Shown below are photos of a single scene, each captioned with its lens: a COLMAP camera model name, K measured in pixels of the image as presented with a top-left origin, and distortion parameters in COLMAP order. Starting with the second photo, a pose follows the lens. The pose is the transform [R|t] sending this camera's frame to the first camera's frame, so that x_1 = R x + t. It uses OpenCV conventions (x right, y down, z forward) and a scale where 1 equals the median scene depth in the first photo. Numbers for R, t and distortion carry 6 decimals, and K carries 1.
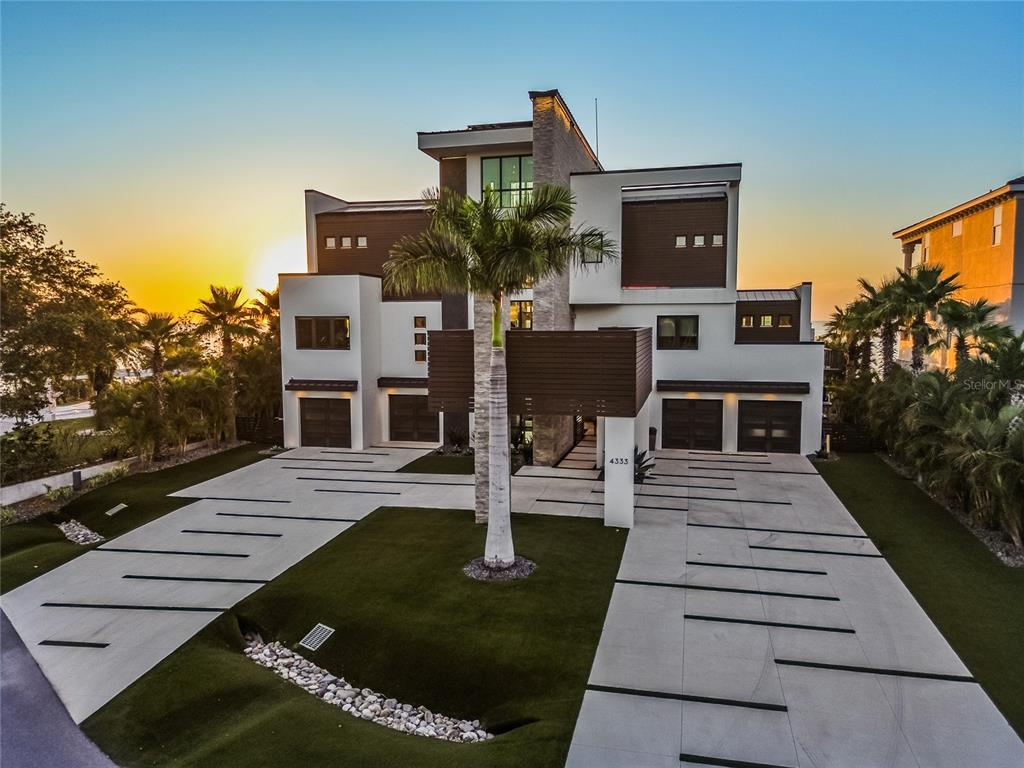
lens RADIAL K [[731.9, 0, 512.0], [0, 731.9, 384.0], [0, 0, 1]] dist [-0.000223, -0.001105]
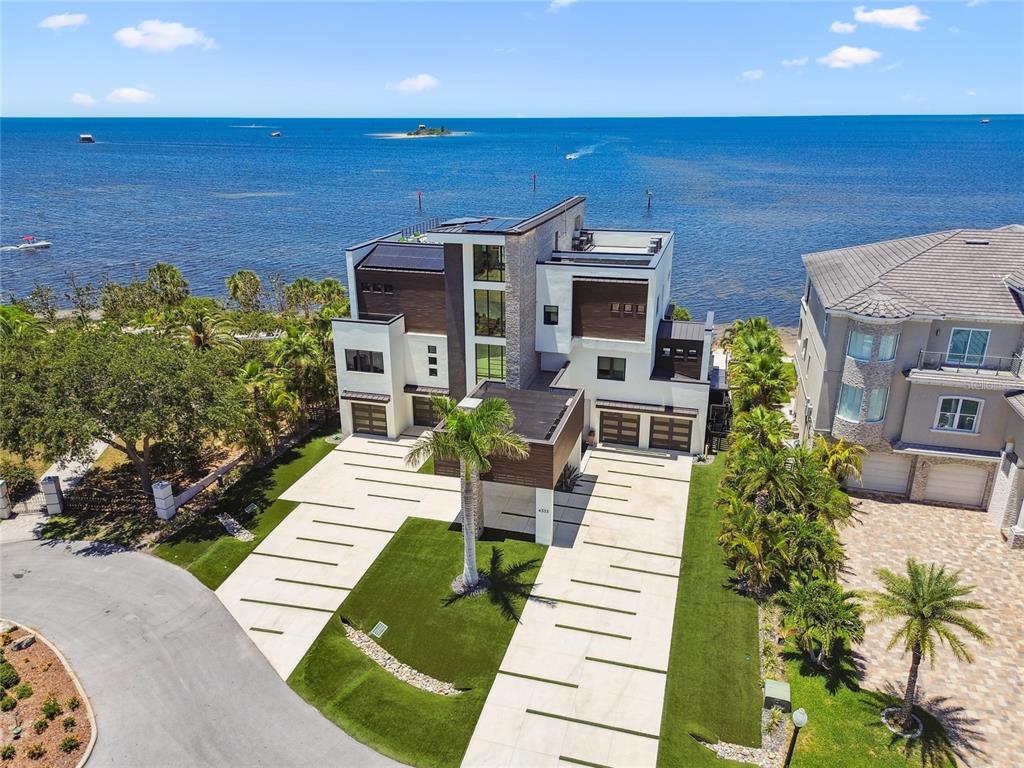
lens RADIAL K [[718.5, 0, 512.0], [0, 718.5, 384.0], [0, 0, 1]] dist [-0.001011, -0.000376]
pose [[0.999334, 0.015256, -0.033149, 0.120345], [-0.005886, 0.963911, 0.266159, -0.622797], [0.036014, -0.265786, 0.963359, -0.553083]]
